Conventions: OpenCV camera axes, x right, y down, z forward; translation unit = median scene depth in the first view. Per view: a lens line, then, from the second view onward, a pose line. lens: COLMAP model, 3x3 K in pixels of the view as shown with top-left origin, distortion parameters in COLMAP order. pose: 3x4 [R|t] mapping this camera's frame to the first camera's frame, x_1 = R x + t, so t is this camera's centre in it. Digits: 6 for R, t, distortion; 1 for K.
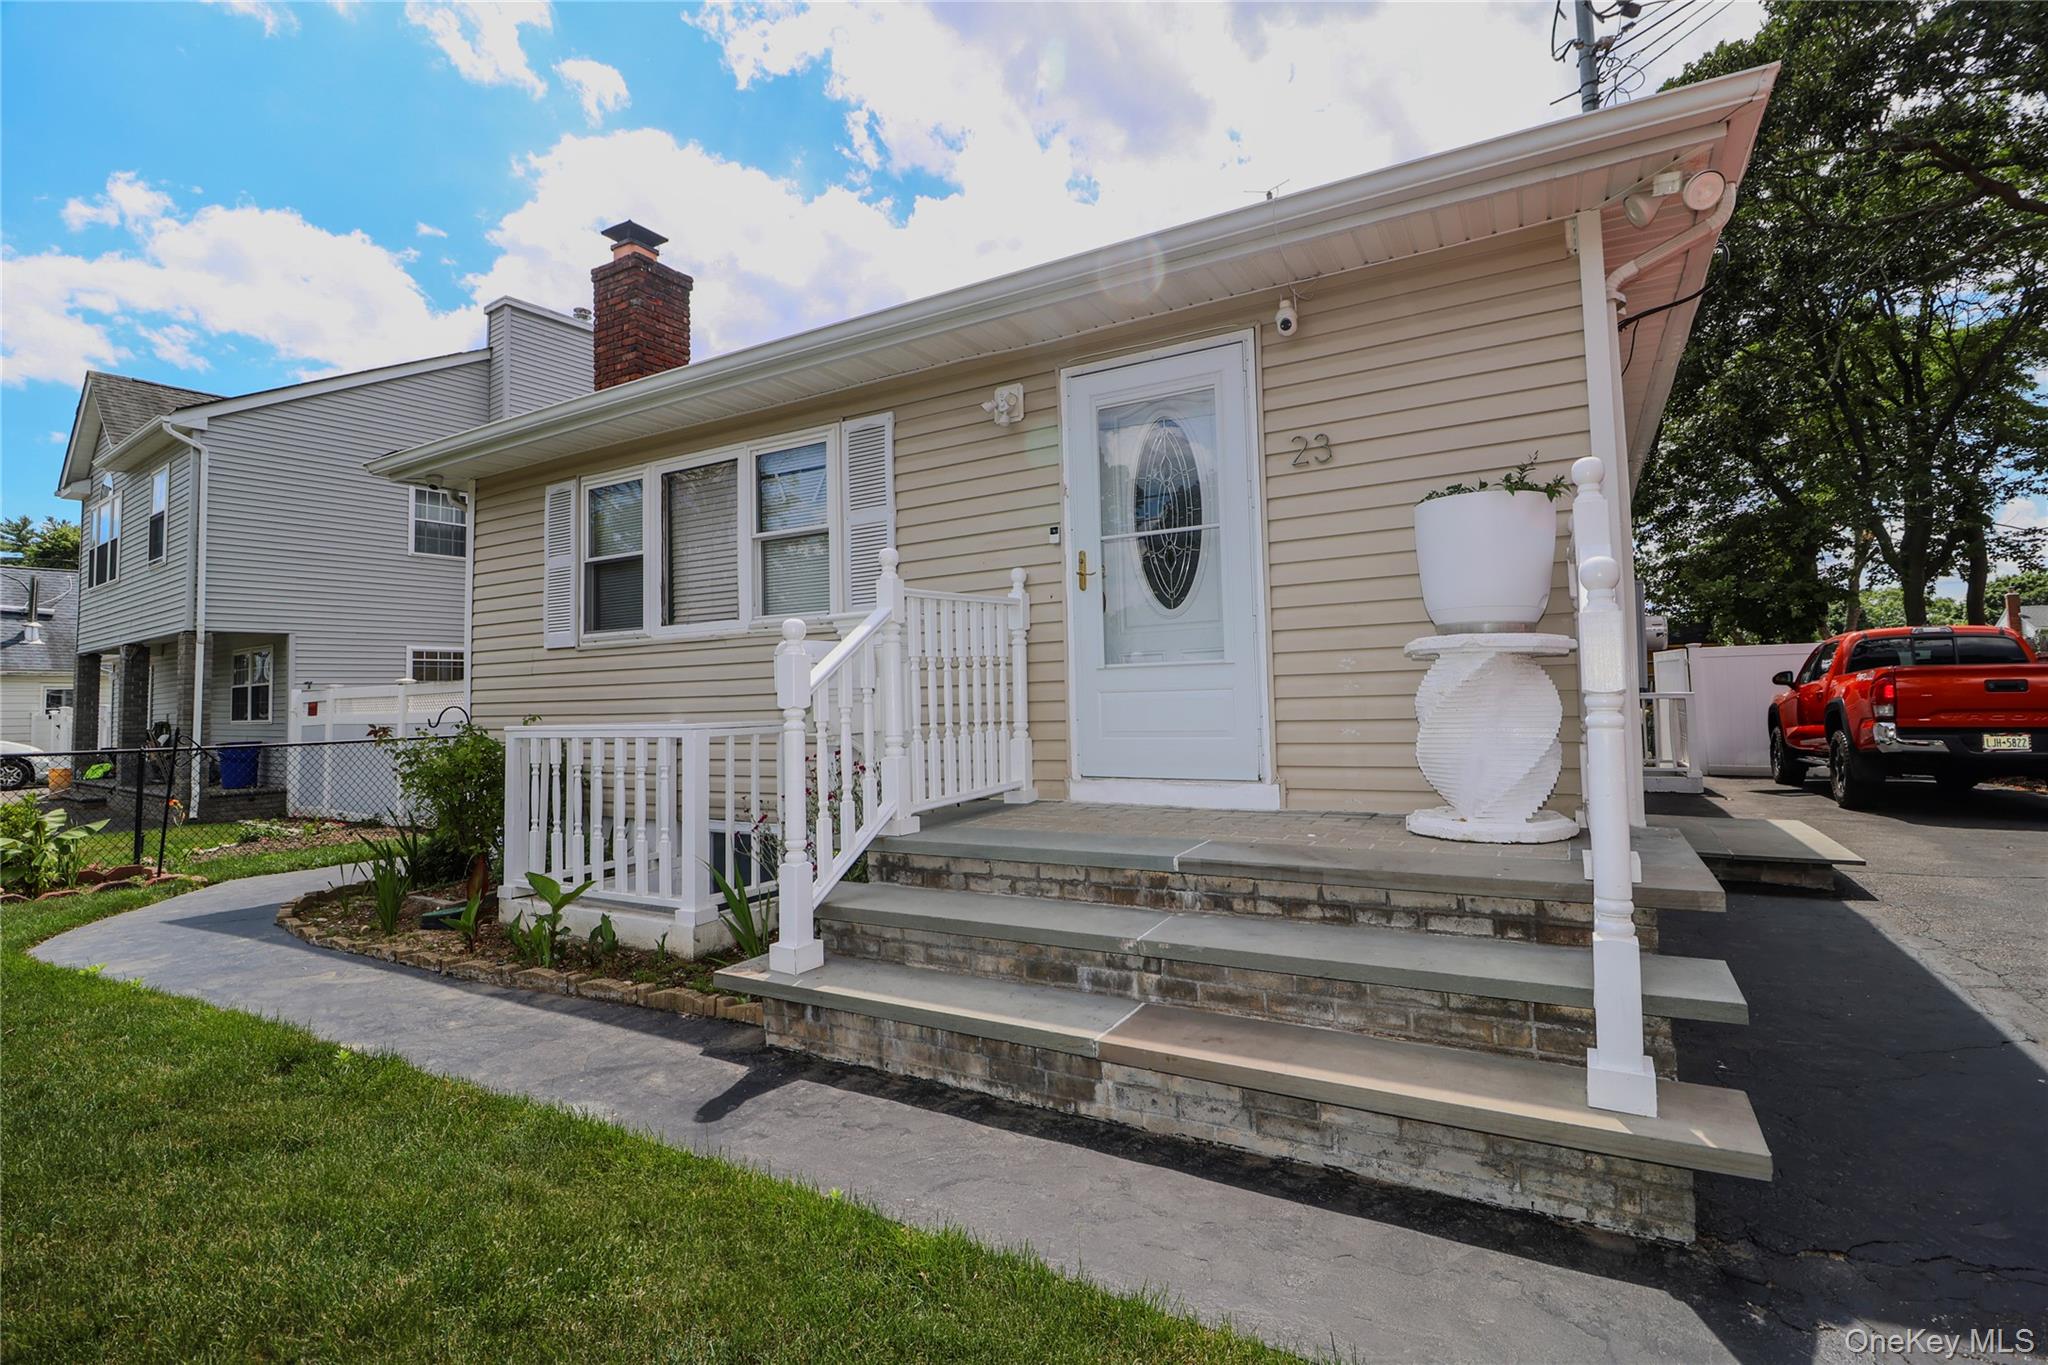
lens RADIAL K [[948.7, 0, 1024.5], [0, 948.7, 663.4], [0, 0, 1]] dist [-0.005430, -0.001424]
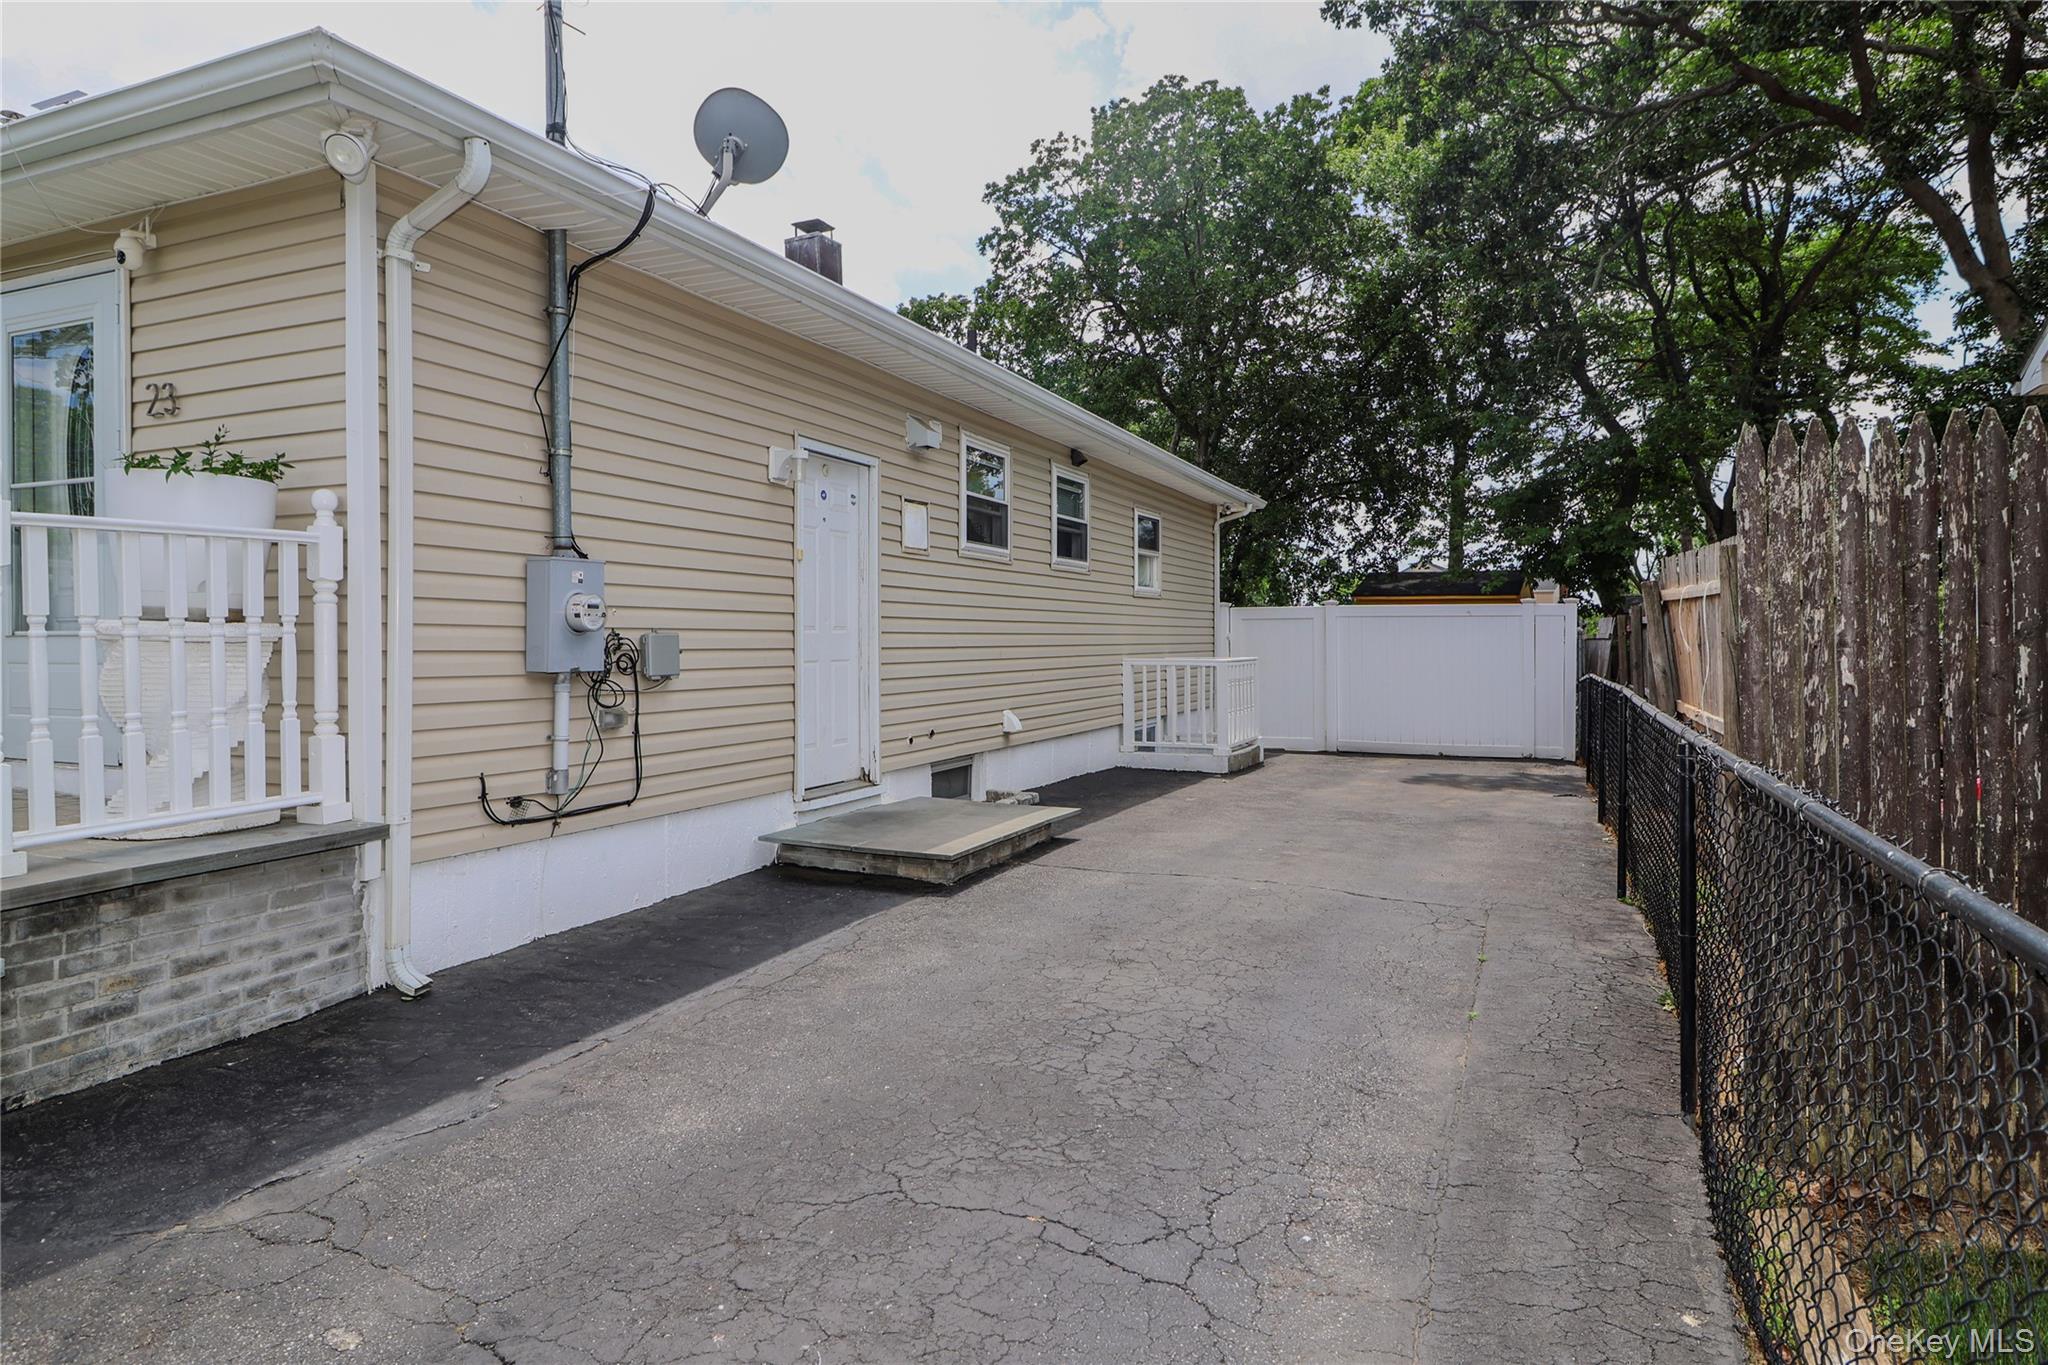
lens RADIAL K [[1203.8, 0, 1021.5], [0, 1203.8, 673.9], [0, 0, 1]] dist [-0.018576, -0.000056]
pose [[0.994301, 0.009031, 0.106224, 1.168852], [-0.015096, 0.998292, 0.056435, -0.050883], [-0.105533, -0.057717, 0.992739, -0.253048]]
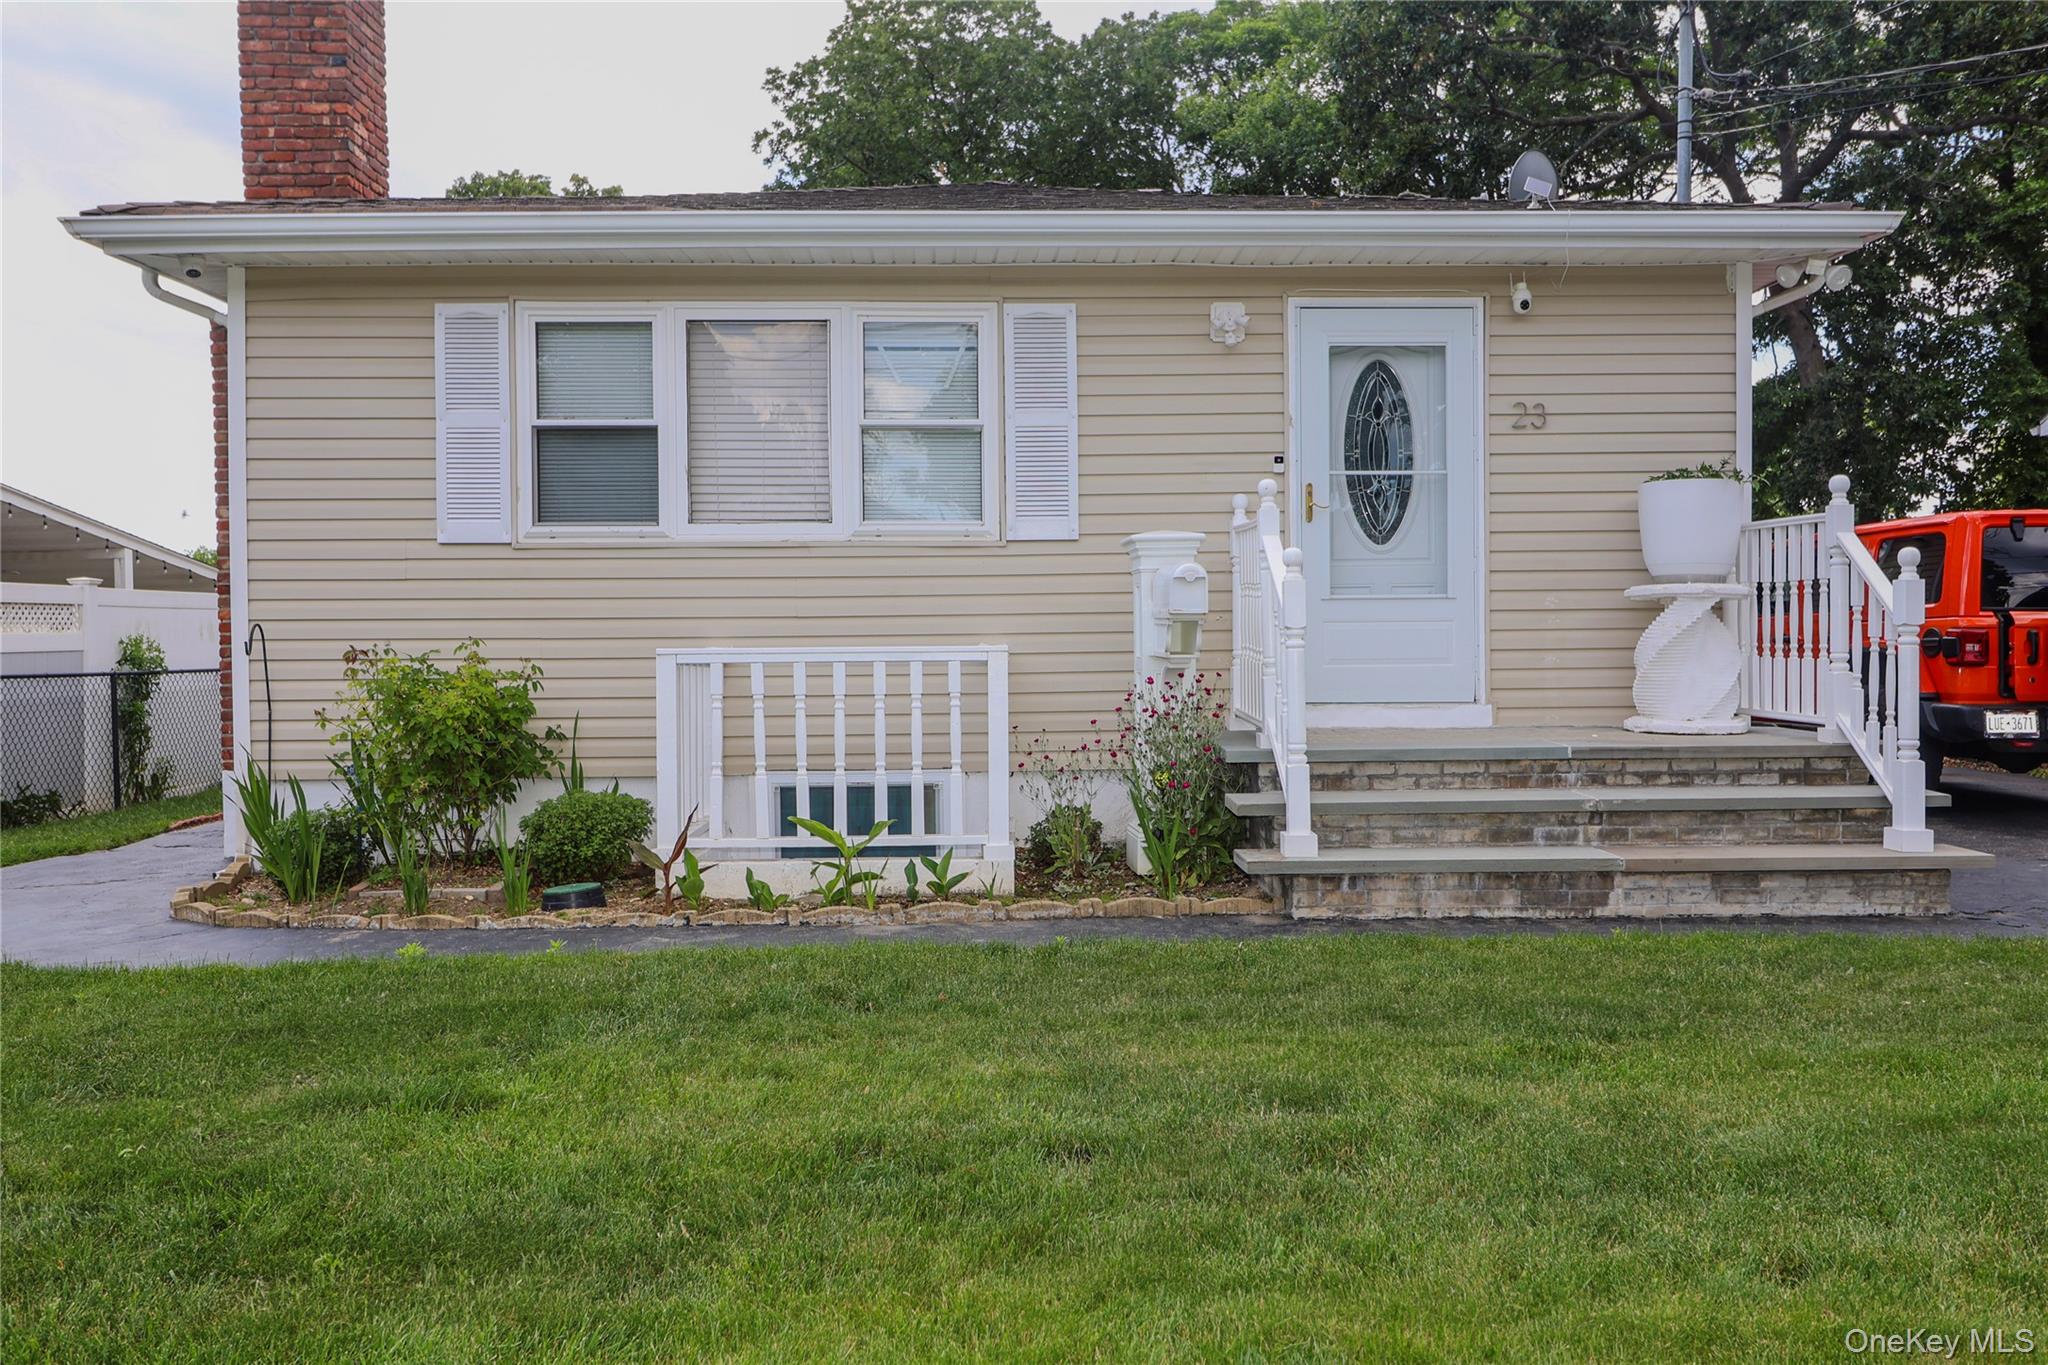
lens RADIAL K [[1649.1, 0, 1022.9], [0, 1649.1, 686.8], [0, 0, 1]] dist [0.015032, 0.015483]
pose [[0.853562, 0.002226, 0.520986, -1.505250], [-0.033455, 0.998161, 0.050547, 0.028361], [-0.519915, -0.060574, 0.852067, -0.491147]]
